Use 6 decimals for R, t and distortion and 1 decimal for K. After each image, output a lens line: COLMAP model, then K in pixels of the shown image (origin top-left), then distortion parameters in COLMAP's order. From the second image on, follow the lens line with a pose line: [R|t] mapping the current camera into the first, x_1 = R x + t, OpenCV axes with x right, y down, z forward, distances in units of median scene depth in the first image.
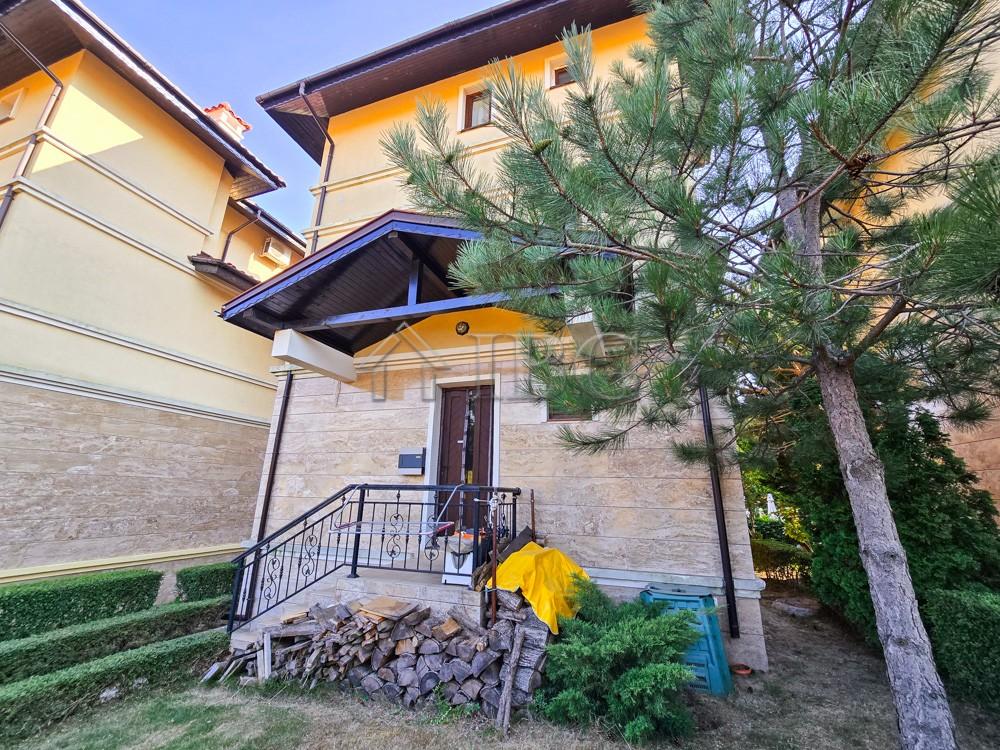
lens RADIAL K [[405.5, 0, 500.0], [0, 405.5, 375.0], [0, 0, 1]] dist [-0.000445, -0.000113]
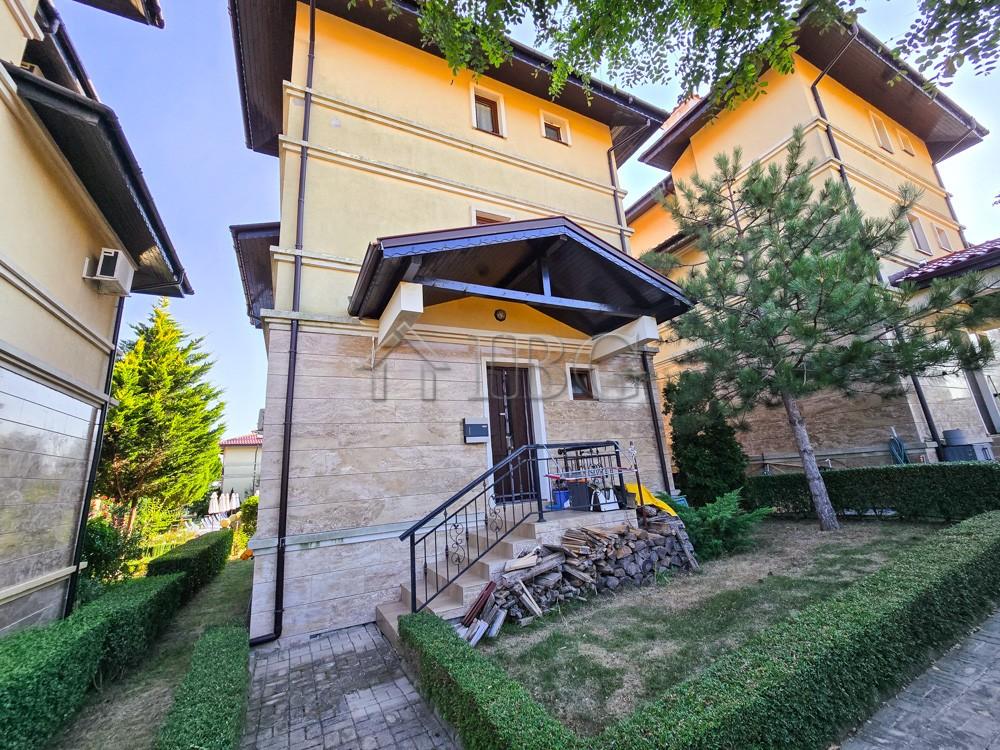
lens RADIAL K [[398.9, 0, 500.0], [0, 398.9, 375.0], [0, 0, 1]] dist [0.000386, -0.000054]
pose [[0.706372, 0.099070, 0.700873, -0.900721], [-0.111099, 0.993402, -0.028449, 0.086550], [-0.699067, -0.057771, 0.712718, 0.201131]]
